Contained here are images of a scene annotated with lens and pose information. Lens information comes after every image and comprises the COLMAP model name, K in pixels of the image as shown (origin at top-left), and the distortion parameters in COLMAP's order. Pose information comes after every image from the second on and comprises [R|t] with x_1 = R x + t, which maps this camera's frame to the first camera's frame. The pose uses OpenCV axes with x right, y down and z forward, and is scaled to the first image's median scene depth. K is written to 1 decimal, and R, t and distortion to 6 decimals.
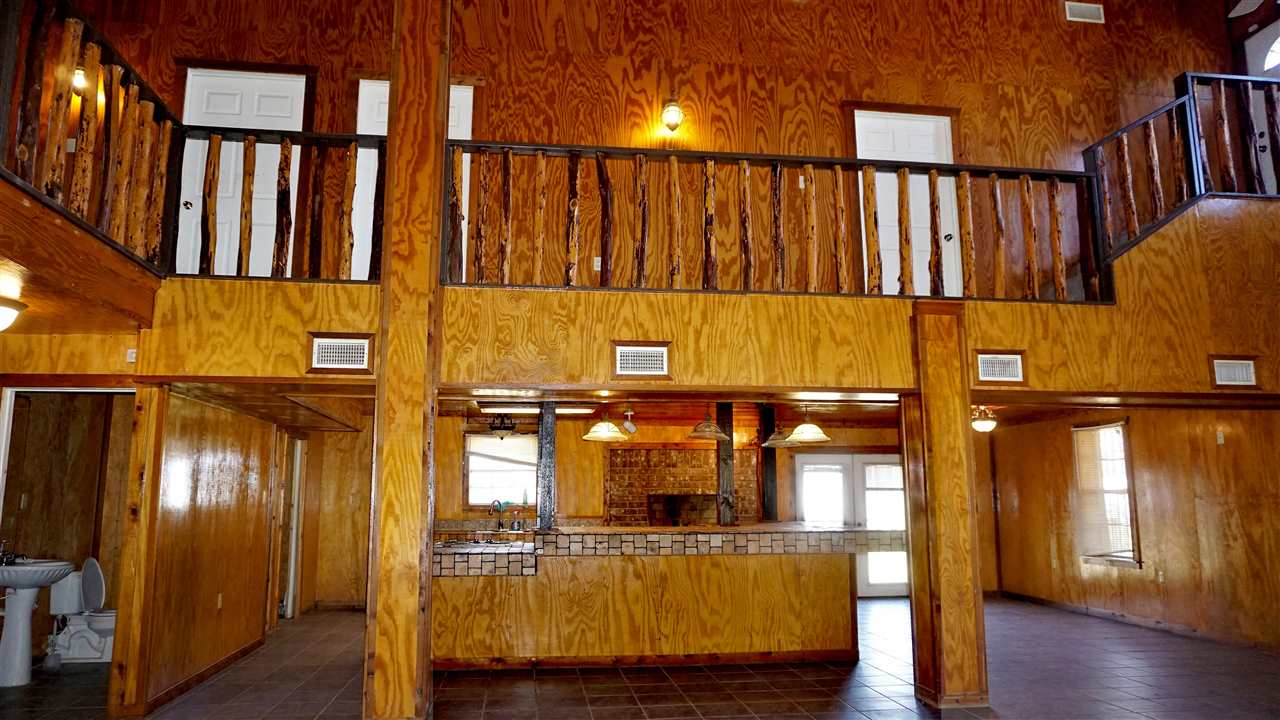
lens RADIAL K [[881.7, 0, 640.0], [0, 881.7, 360.0], [0, 0, 1]] dist [-0.038888, -0.000480]
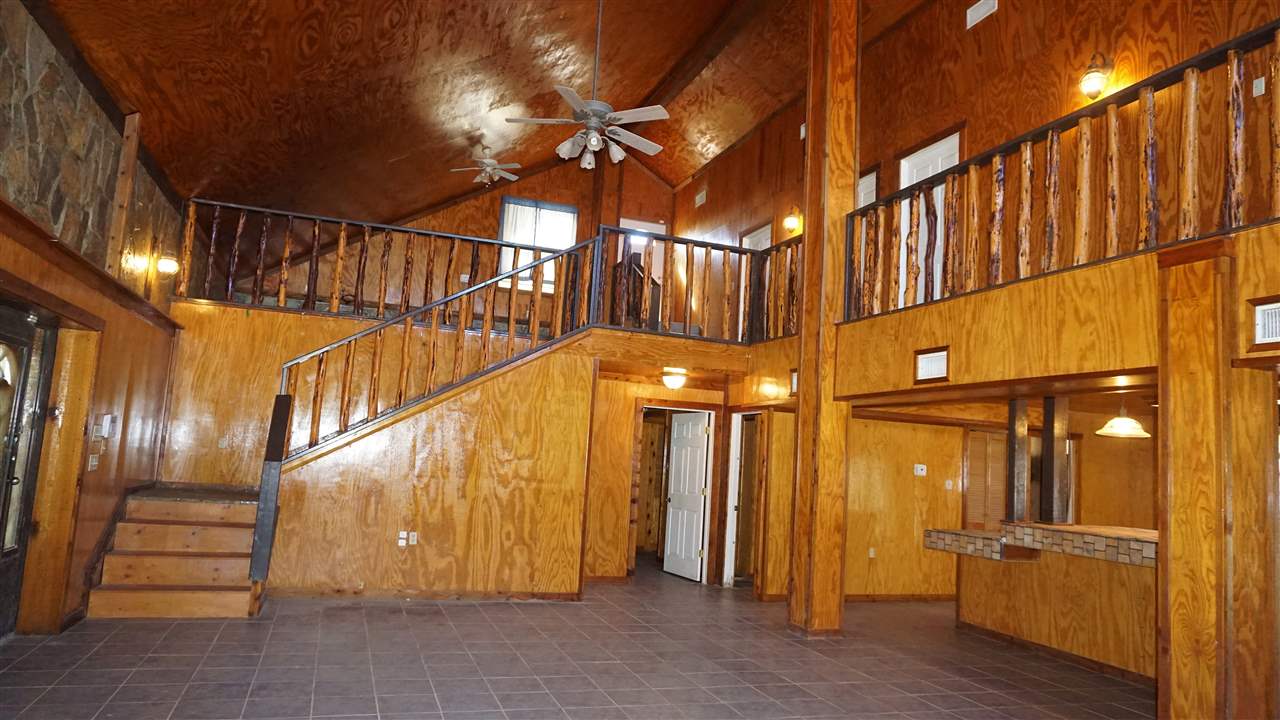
lens RADIAL K [[881.4, 0, 640.0], [0, 881.4, 360.0], [0, 0, 1]] dist [0.000762, 0.000030]
pose [[0.191579, -0.096940, -0.976678, 0.982631], [0.094937, 0.992274, -0.079866, 0.045613], [0.976875, -0.077423, 0.199302, 0.397755]]
